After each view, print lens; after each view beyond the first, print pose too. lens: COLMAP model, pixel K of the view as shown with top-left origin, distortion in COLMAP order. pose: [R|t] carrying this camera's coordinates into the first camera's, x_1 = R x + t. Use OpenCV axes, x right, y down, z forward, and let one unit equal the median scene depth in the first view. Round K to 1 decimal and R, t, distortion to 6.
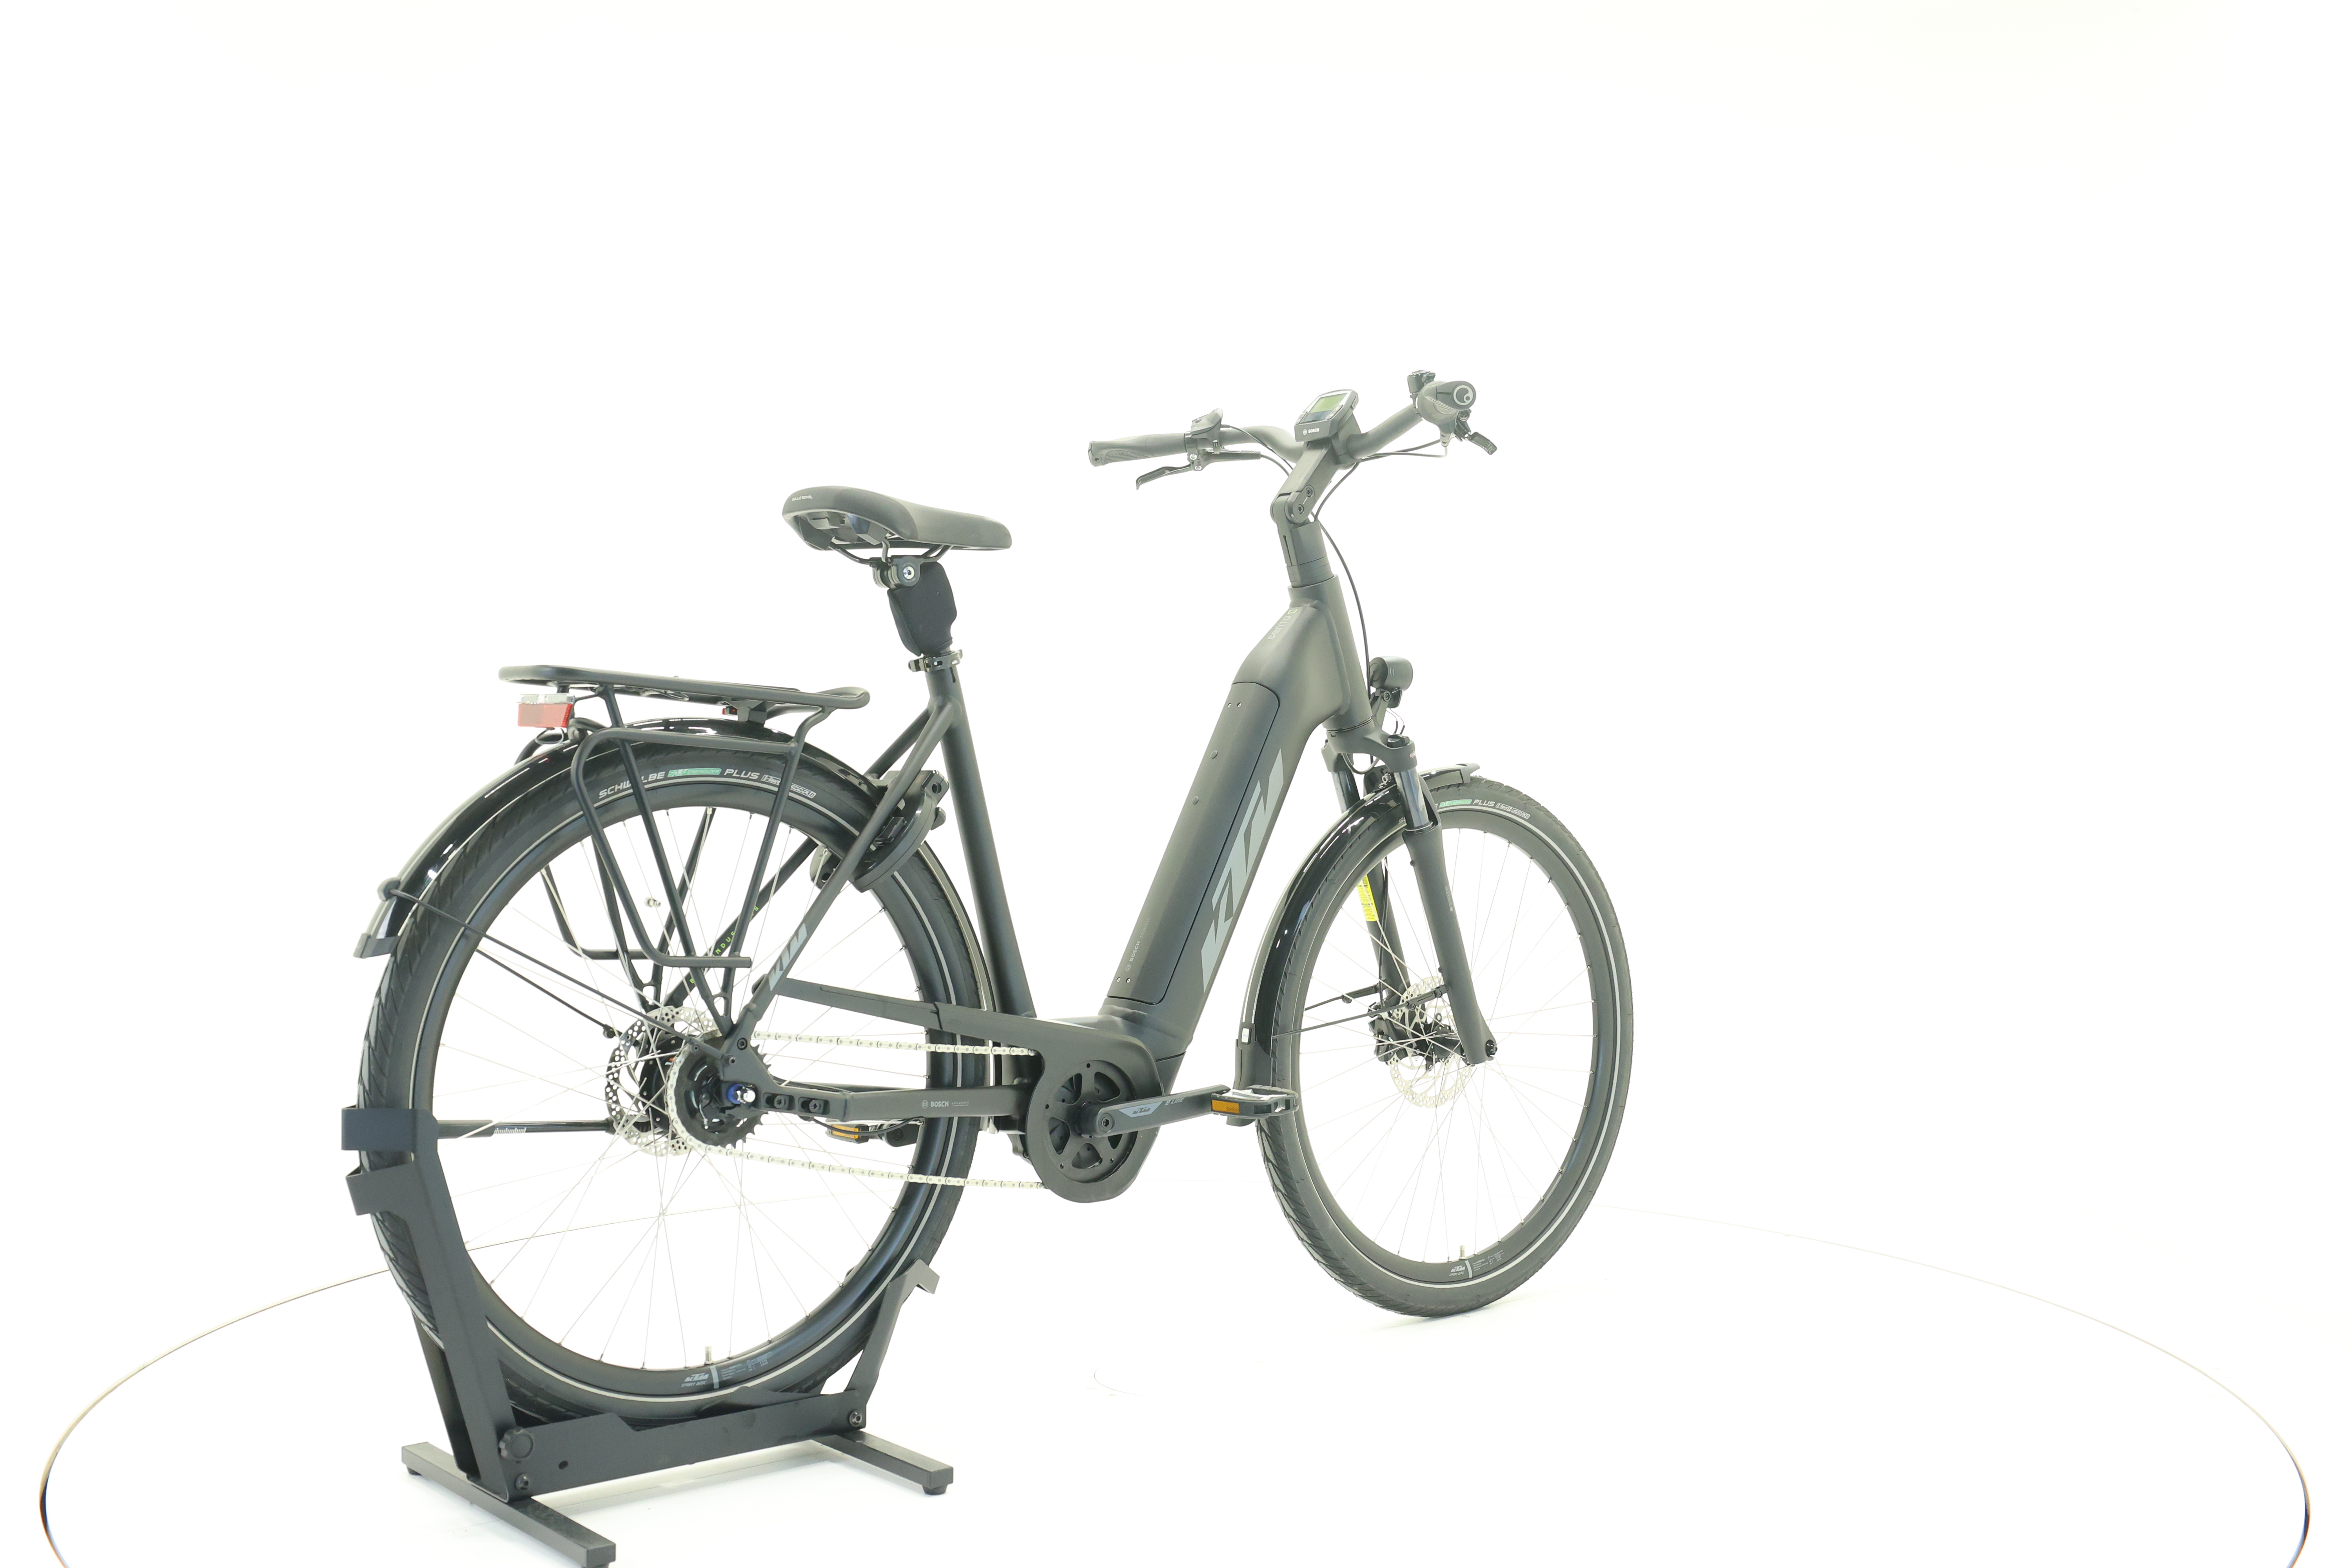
lens RADIAL K [[2446.1, 0, 1176.2], [0, 2446.1, 777.6], [0, 0, 1]] dist [-0.028343, 0.000000]
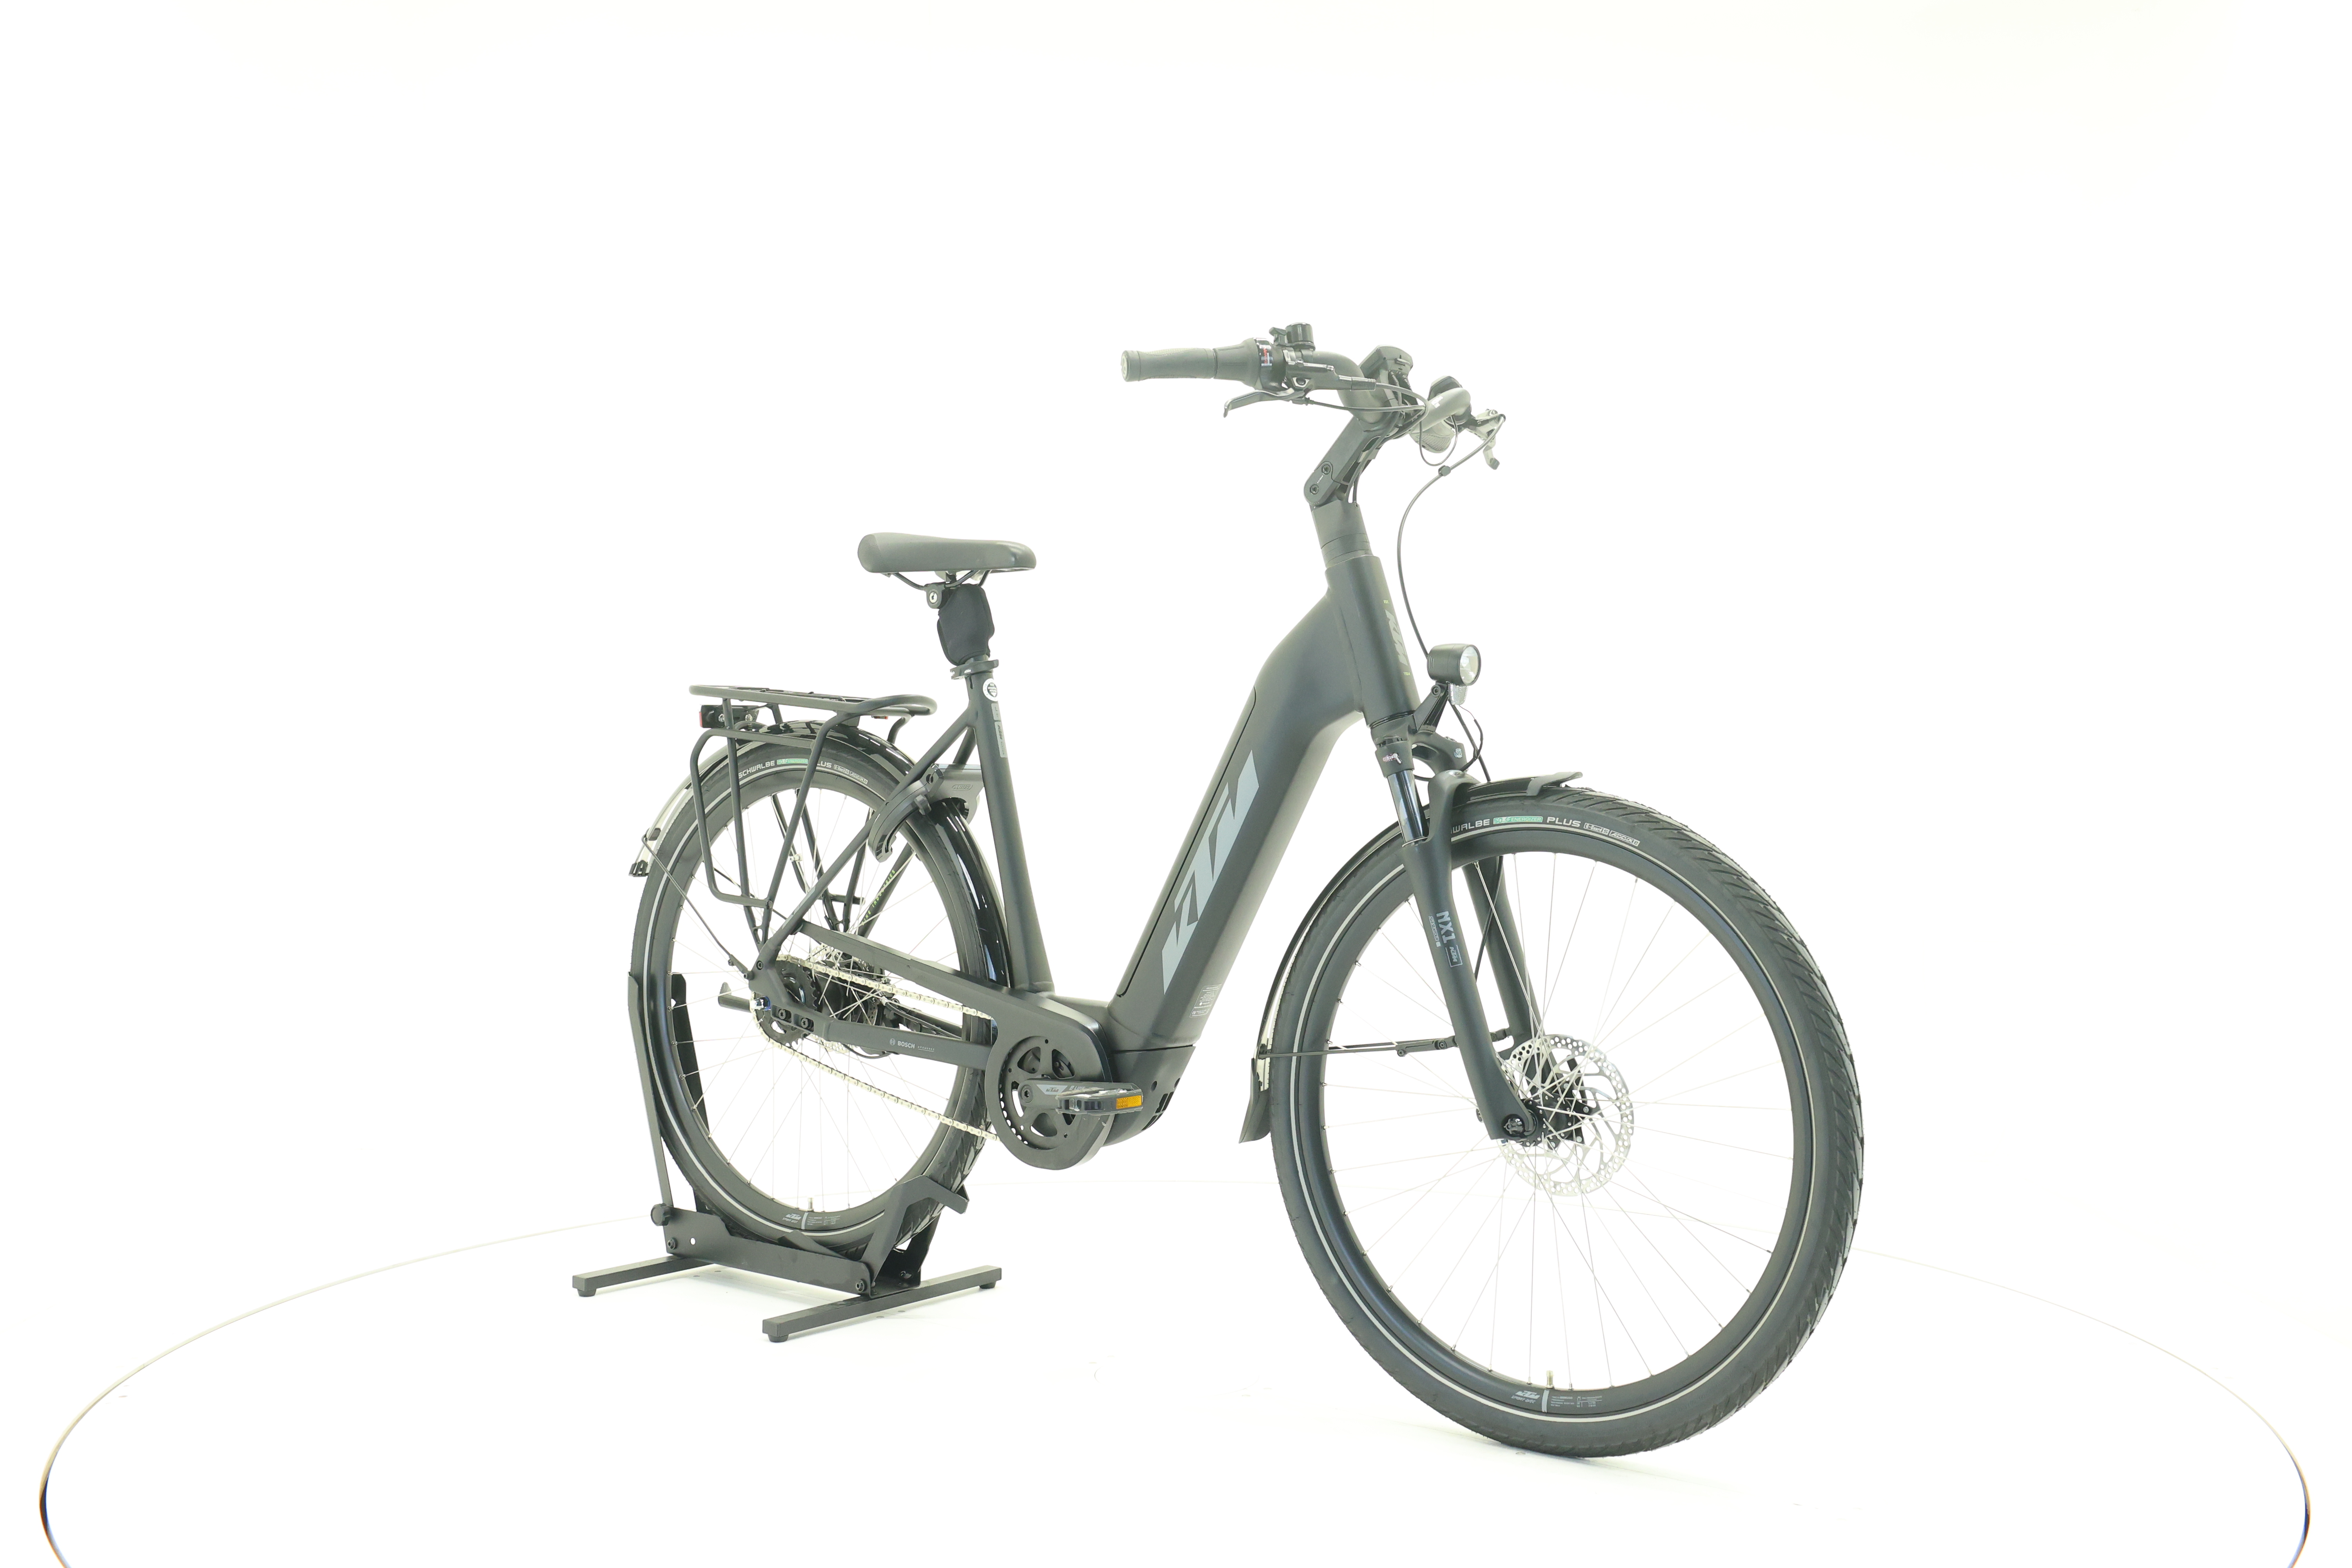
lens RADIAL K [[2446.1, 0, 1172.5], [0, 2446.1, 782.8], [0, 0, 1]] dist [-0.028343, 0.000000]
pose [[0.196254, 0.015896, -0.980424, 1.051000], [-0.023165, 0.999665, 0.011571, -0.010094], [0.980279, 0.020441, 0.196557, 0.858035]]
